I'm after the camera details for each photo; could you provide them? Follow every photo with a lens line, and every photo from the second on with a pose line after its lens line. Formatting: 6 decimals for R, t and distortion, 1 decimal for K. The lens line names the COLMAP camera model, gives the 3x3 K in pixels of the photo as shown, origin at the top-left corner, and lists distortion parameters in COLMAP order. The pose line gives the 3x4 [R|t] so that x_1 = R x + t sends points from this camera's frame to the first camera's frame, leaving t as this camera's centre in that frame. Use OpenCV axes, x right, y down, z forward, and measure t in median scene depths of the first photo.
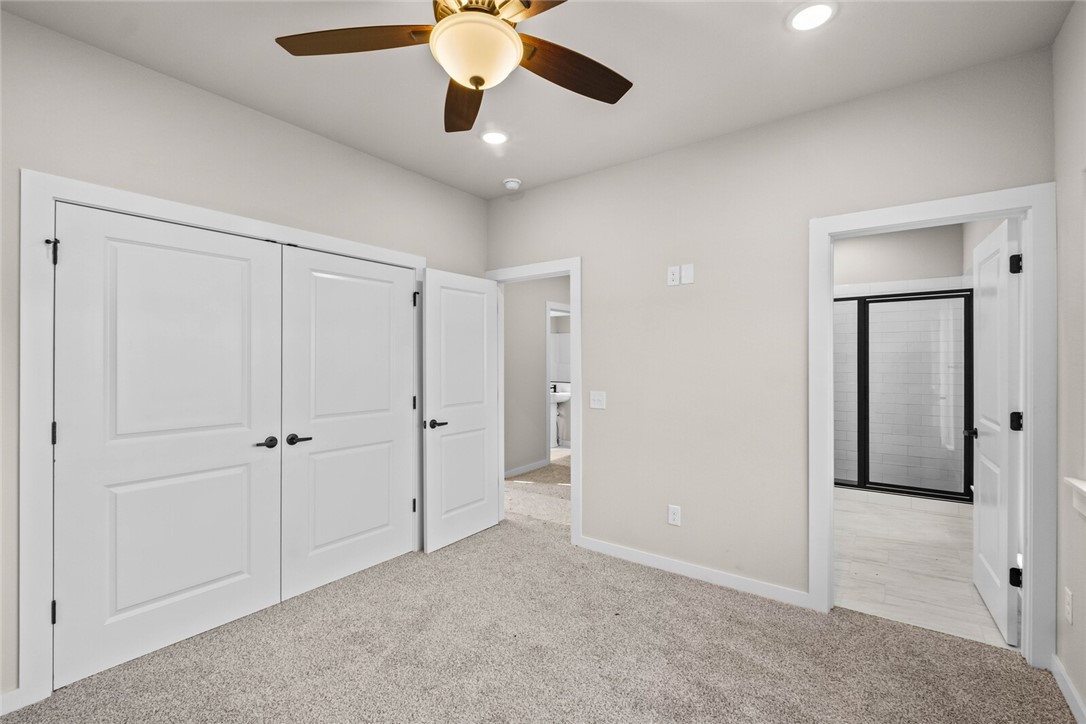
lens RADIAL K [[472.1, 0, 545.4], [0, 472.1, 368.2], [0, 0, 1]] dist [0.000854, -0.003988]
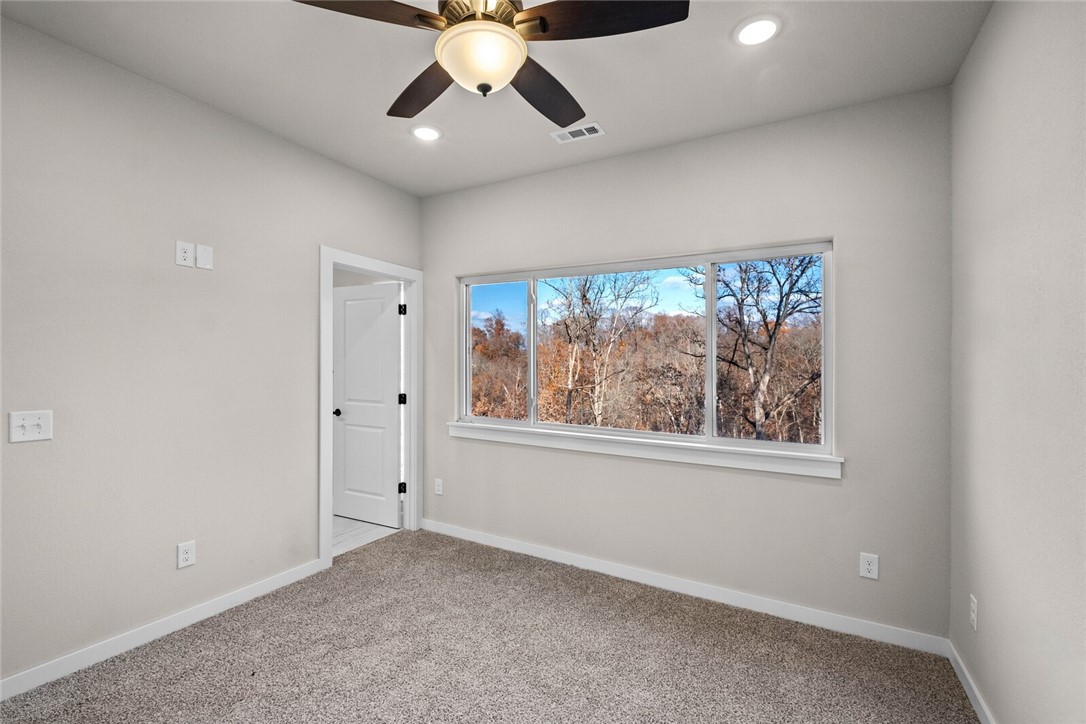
lens RADIAL K [[472.1, 0, 540.0], [0, 472.1, 362.8], [0, 0, 1]] dist [0.000854, -0.003988]
pose [[-0.114229, 0.007581, 0.993426, -0.691323], [-0.001638, 0.999968, -0.007819, -0.007519], [-0.993453, -0.002520, -0.114213, 0.584363]]
